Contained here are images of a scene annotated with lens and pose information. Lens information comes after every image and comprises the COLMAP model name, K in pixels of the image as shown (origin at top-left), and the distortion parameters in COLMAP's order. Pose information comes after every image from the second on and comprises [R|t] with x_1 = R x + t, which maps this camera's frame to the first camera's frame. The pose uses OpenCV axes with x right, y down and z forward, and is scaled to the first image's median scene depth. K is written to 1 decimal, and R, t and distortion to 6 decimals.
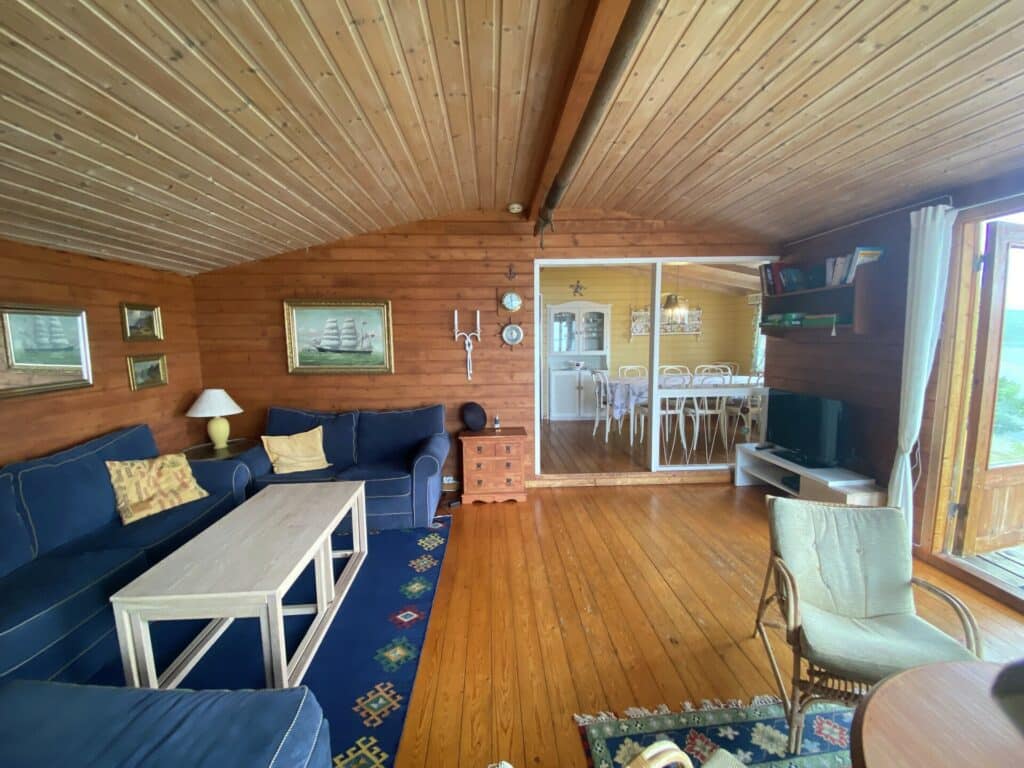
lens RADIAL K [[413.2, 0, 508.3], [0, 413.2, 385.2], [0, 0, 1]] dist [0.016473, -0.018188]
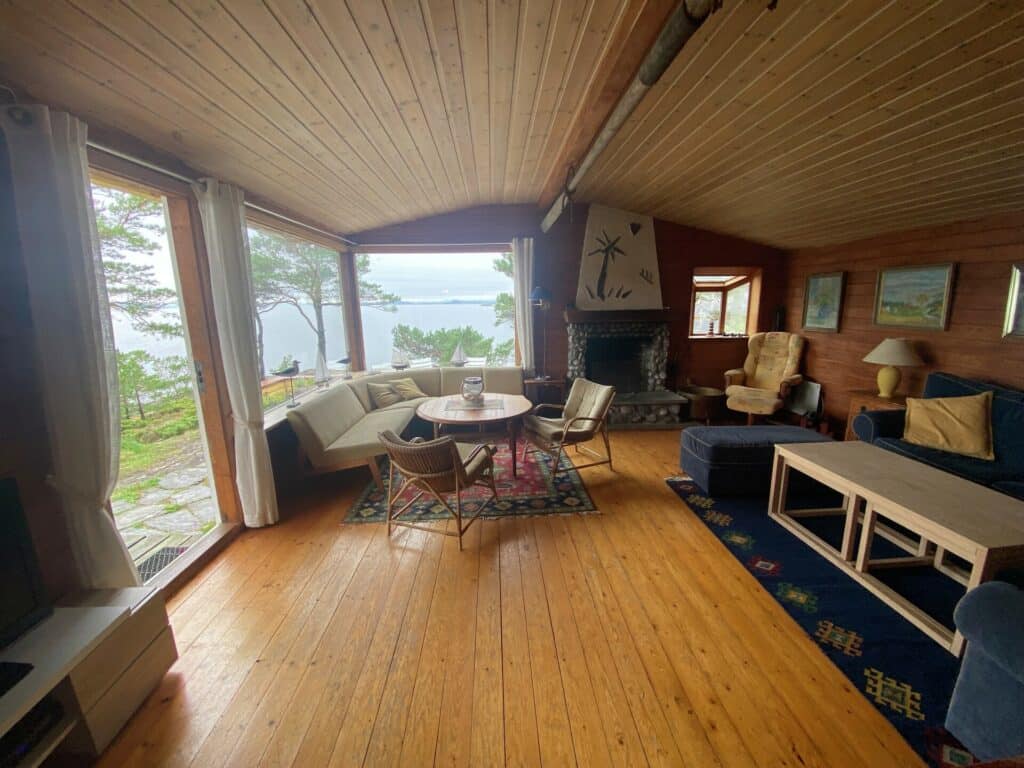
lens RADIAL K [[411.6, 0, 508.3], [0, 411.6, 384.1], [0, 0, 1]] dist [0.058210, -0.043017]
pose [[-0.999437, 0.029426, 0.016137, 0.271112], [0.032984, 0.949993, 0.310525, -0.164979], [-0.006192, 0.310883, -0.950428, 1.325502]]
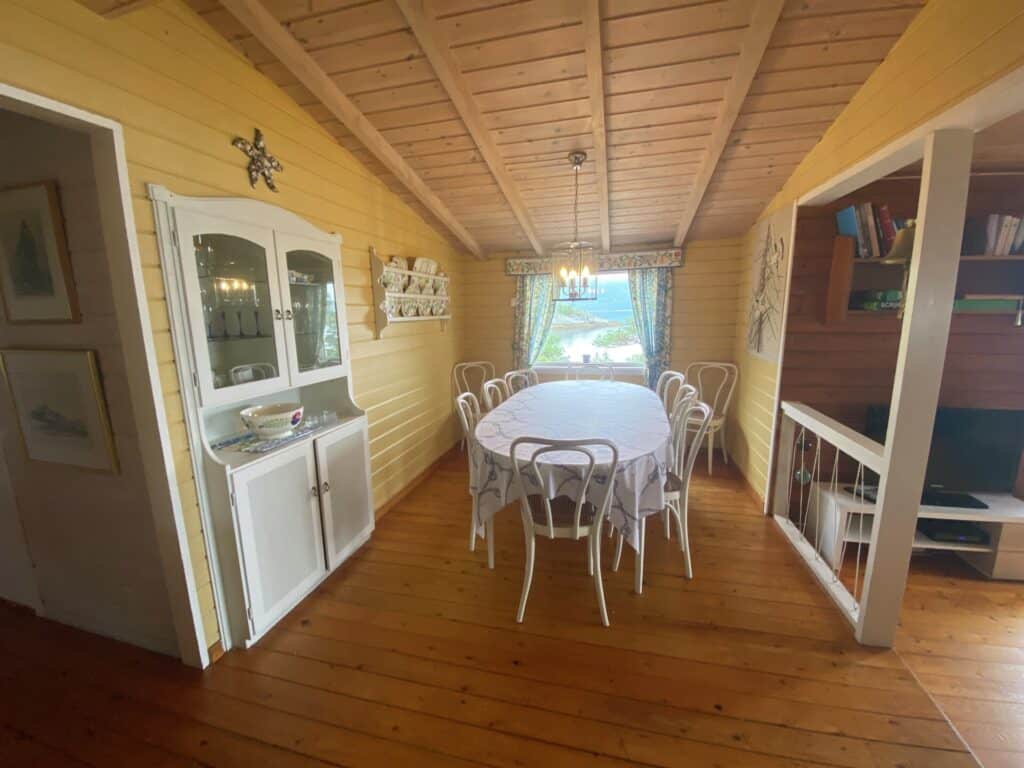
lens RADIAL K [[413.2, 0, 508.3], [0, 413.2, 385.2], [0, 0, 1]] dist [0.016473, -0.018188]
pose [[0.294943, -0.155208, 0.942825, -0.155539], [0.114391, 0.985359, 0.126424, -0.204919], [-0.948643, 0.070563, 0.308379, 1.610164]]
